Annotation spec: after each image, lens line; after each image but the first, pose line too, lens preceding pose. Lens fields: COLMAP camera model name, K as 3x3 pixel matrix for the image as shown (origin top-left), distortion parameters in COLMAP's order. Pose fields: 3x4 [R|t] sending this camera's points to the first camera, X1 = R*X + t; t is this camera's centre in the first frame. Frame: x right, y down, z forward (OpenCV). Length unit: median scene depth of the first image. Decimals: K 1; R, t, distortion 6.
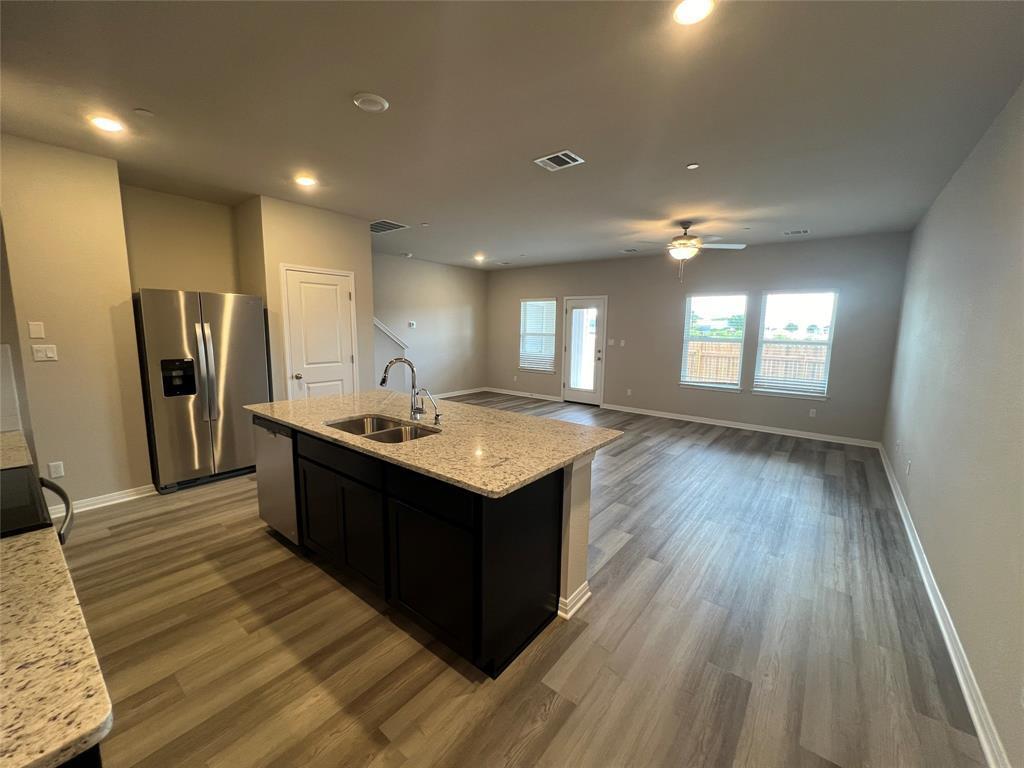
lens RADIAL K [[408.9, 0, 512.1], [0, 408.9, 384.5], [0, 0, 1]] dist [-0.001342, -0.000372]
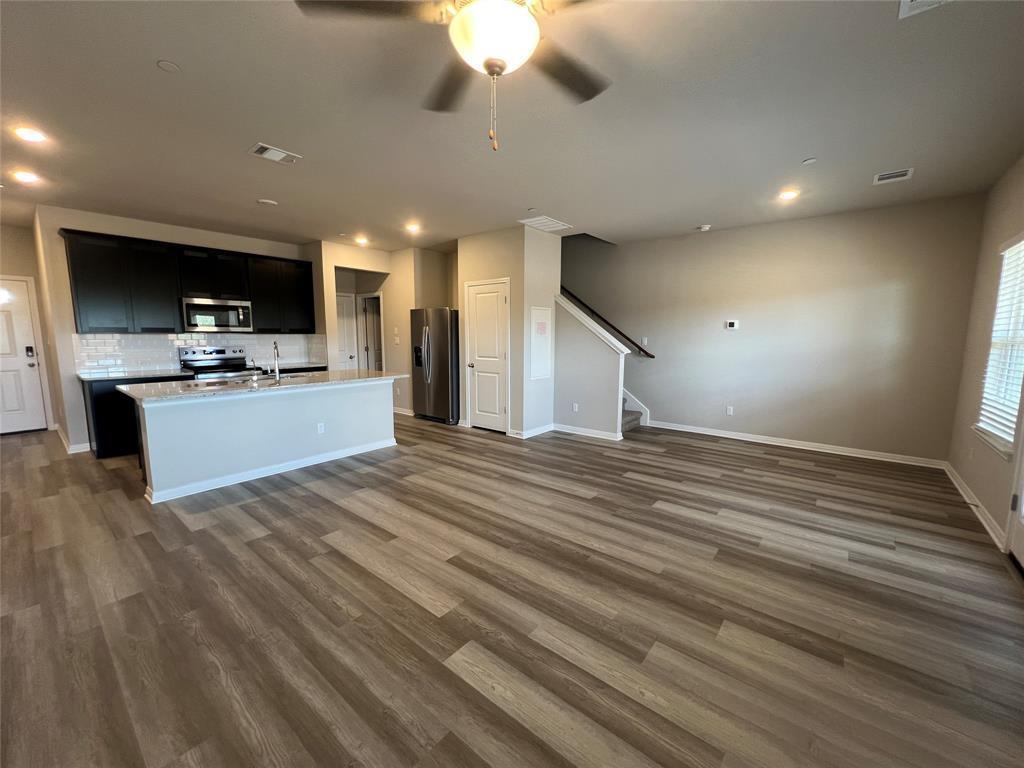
lens RADIAL K [[411.2, 0, 510.8], [0, 411.2, 385.8], [0, 0, 1]] dist [-0.004364, -0.000837]
pose [[-0.020389, 0.110929, -0.993619, 1.219690], [-0.143307, 0.983239, 0.112711, -0.186197], [0.989468, 0.144691, -0.004151, 1.723837]]
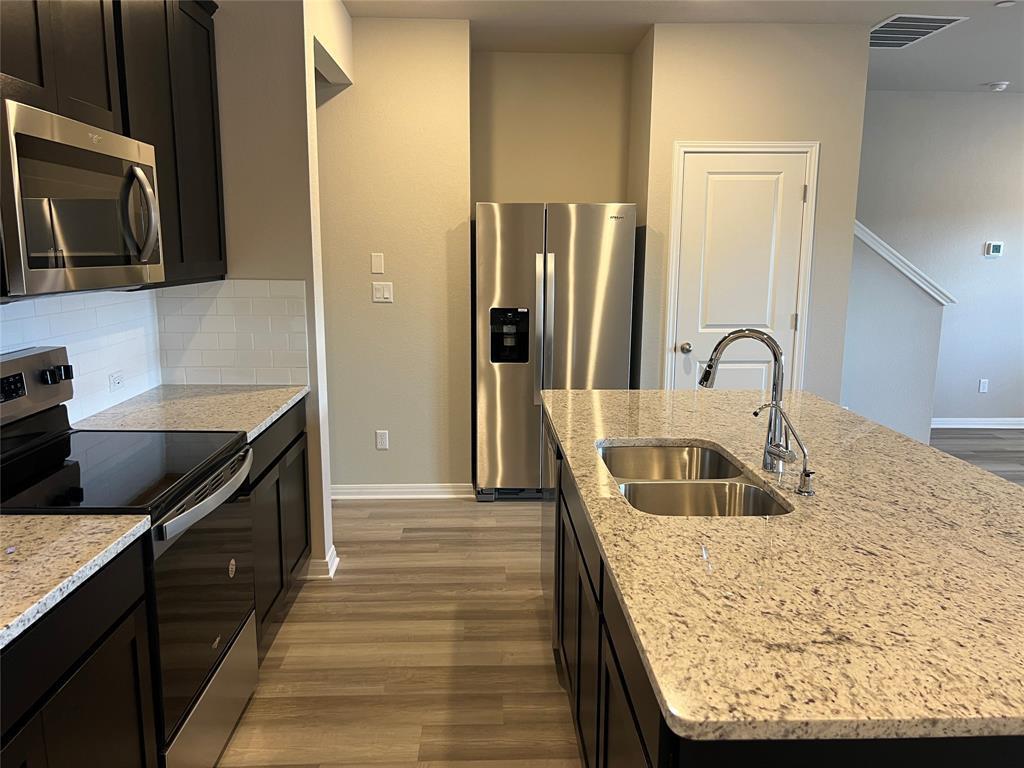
lens RADIAL K [[772.2, 0, 509.6], [0, 772.2, 385.1], [0, 0, 1]] dist [0.056940, -0.056332]
pose [[0.645184, 0.120959, -0.754391, 0.175679], [-0.101113, 0.992221, 0.072617, -0.033195], [0.757307, 0.029427, 0.652396, 0.214566]]
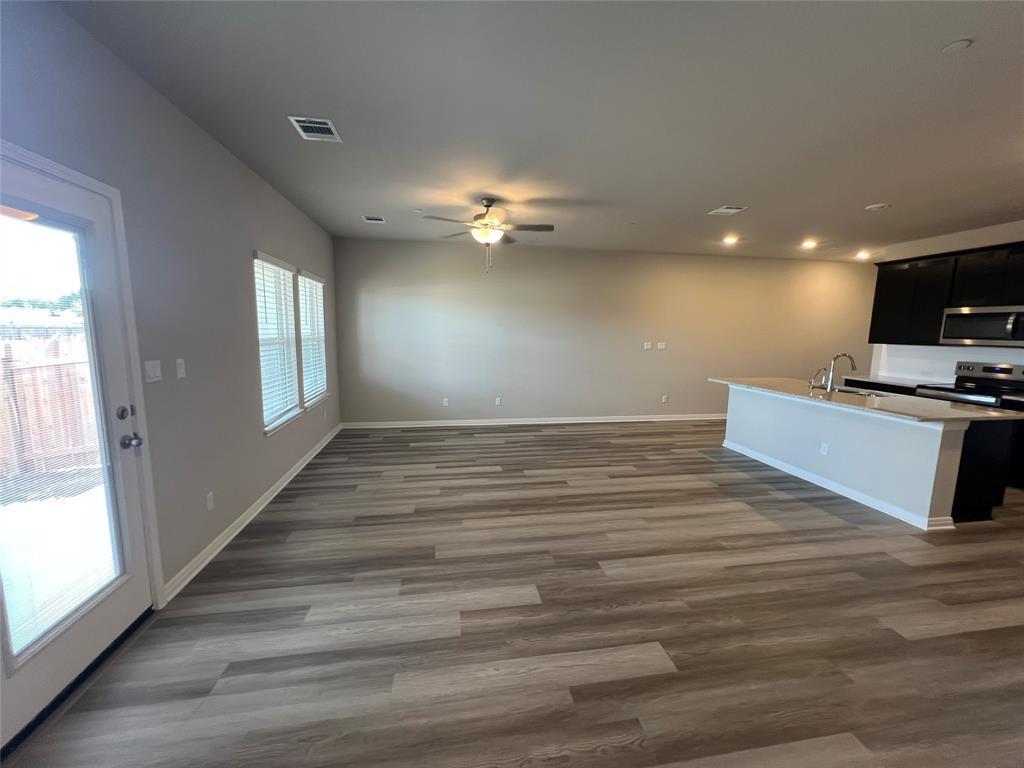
lens RADIAL K [[411.2, 0, 510.8], [0, 411.2, 385.0], [0, 0, 1]] dist [-0.004364, -0.000837]
pose [[-0.738391, -0.116544, 0.664226, -0.341627], [0.068389, 0.966935, 0.245681, -0.380831], [-0.670897, 0.226835, -0.706006, 2.675867]]
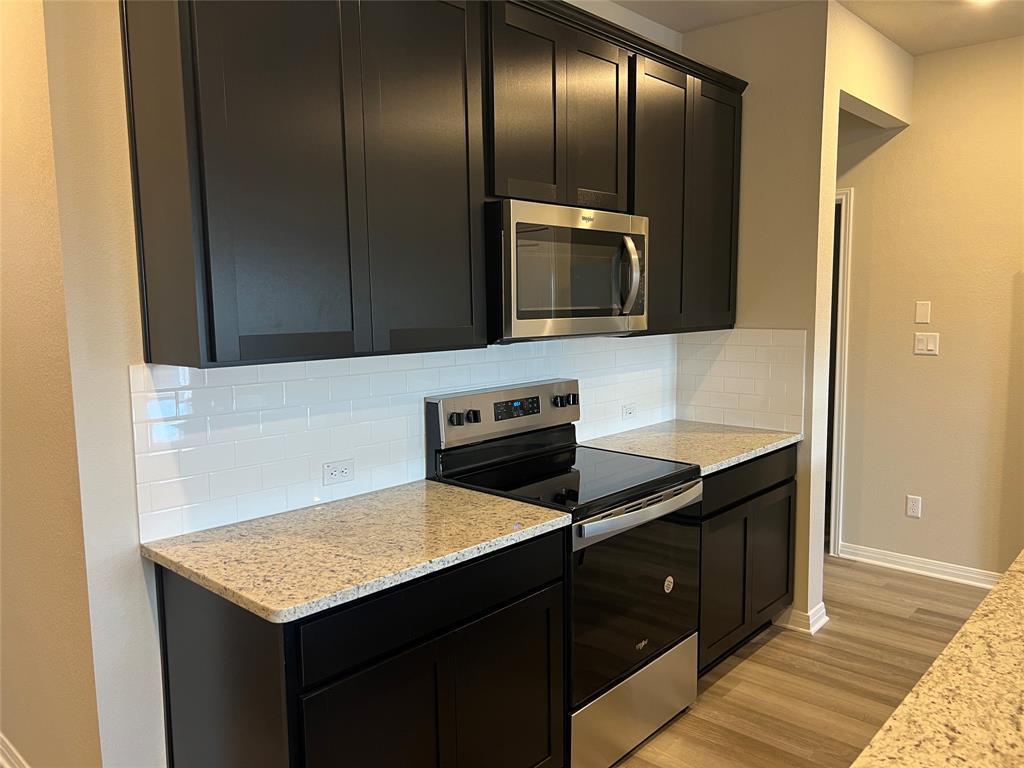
lens RADIAL K [[772.2, 0, 510.4], [0, 772.2, 385.9], [0, 0, 1]] dist [0.056940, -0.056332]
pose [[-0.070035, 0.096224, -0.992893, 0.290271], [-0.128453, 0.986180, 0.104634, -0.055024], [0.989240, 0.134868, -0.056707, 0.368929]]
